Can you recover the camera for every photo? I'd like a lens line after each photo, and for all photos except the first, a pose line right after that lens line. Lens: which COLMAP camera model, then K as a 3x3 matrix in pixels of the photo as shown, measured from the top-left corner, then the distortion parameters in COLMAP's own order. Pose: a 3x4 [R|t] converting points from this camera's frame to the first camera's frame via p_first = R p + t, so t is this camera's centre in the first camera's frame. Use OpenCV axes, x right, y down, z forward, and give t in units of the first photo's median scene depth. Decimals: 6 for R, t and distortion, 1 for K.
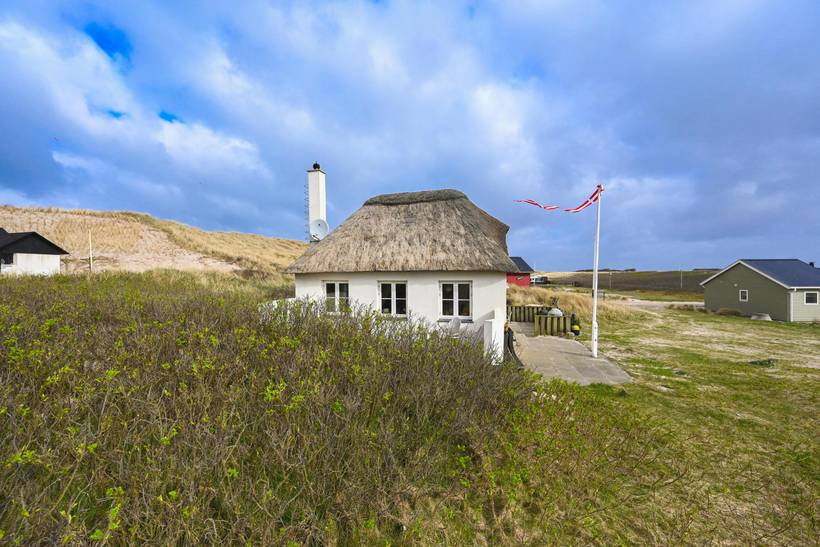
lens RADIAL K [[325.2, 0, 410.0], [0, 325.2, 273.5], [0, 0, 1]] dist [0.001685, 0.000188]
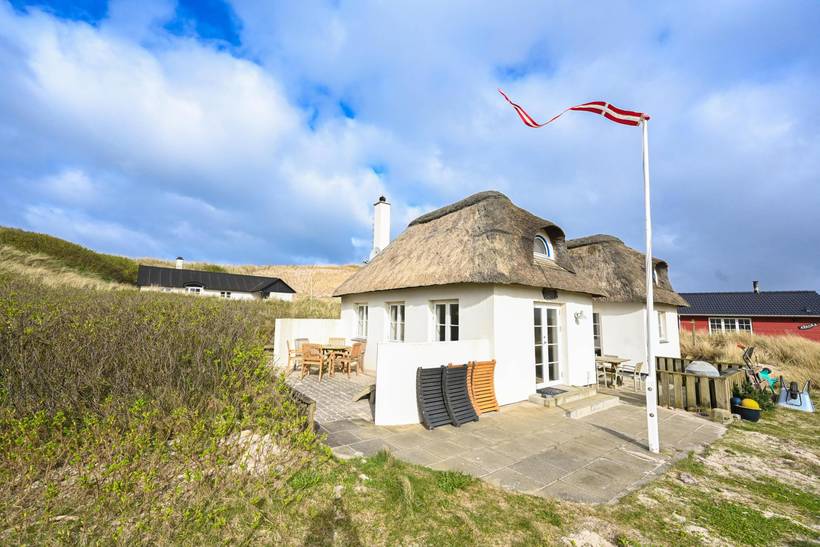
lens RADIAL K [[325.2, 0, 410.0], [0, 325.2, 273.5], [0, 0, 1]] dist [0.001685, 0.000188]
pose [[0.778744, -0.058609, -0.624598, 0.499897], [-0.030471, 0.990917, -0.130973, 0.057190], [0.626601, 0.121027, 0.769885, 0.308271]]
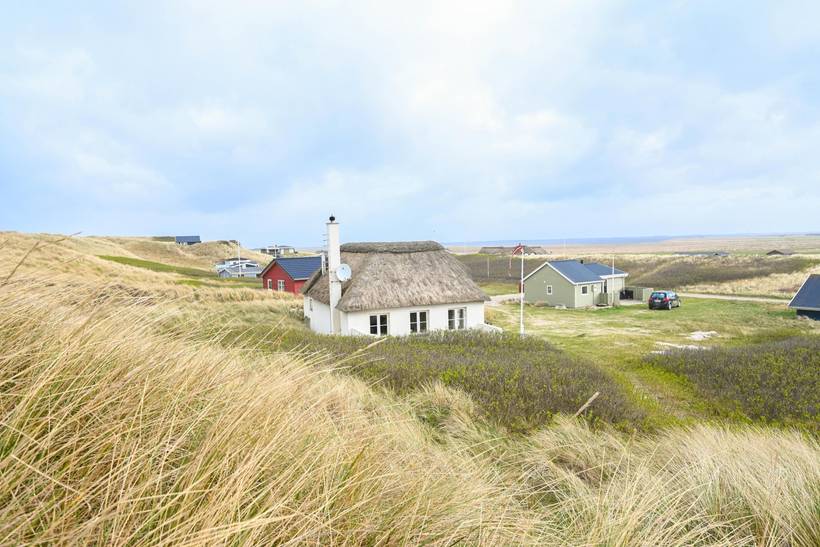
lens RADIAL K [[580.1, 0, 410.0], [0, 580.1, 273.5], [0, 0, 1]] dist [0.004798, 0.000654]
pose [[0.808851, -0.051060, 0.585793, -1.532772], [0.024582, 0.998288, 0.053072, -0.271250], [-0.587500, -0.028527, 0.808721, -1.054101]]
